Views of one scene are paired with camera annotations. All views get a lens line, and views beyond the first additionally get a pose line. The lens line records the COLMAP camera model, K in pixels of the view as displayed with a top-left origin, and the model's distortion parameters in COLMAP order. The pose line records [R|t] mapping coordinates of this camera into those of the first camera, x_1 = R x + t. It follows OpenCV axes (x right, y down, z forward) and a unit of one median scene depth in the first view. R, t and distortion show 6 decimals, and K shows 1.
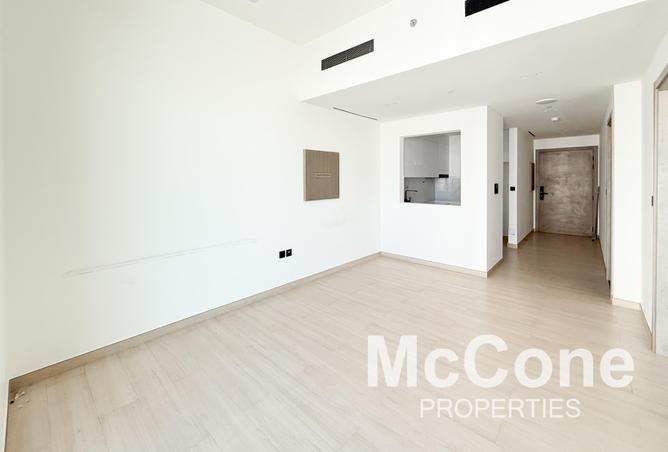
lens RADIAL K [[276.0, 0, 340.2], [0, 276.0, 226.0], [0, 0, 1]] dist [-0.002834, -0.000080]
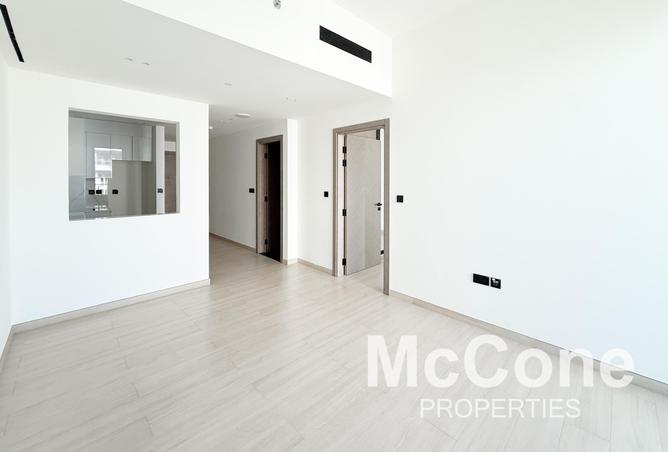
lens RADIAL K [[276.0, 0, 340.2], [0, 276.0, 226.0], [0, 0, 1]] dist [-0.002834, -0.000080]
pose [[0.066829, -0.157351, 0.985279, -0.363488], [0.157694, 0.976741, 0.145292, -0.083195], [-0.985224, 0.145663, 0.090089, 0.459371]]
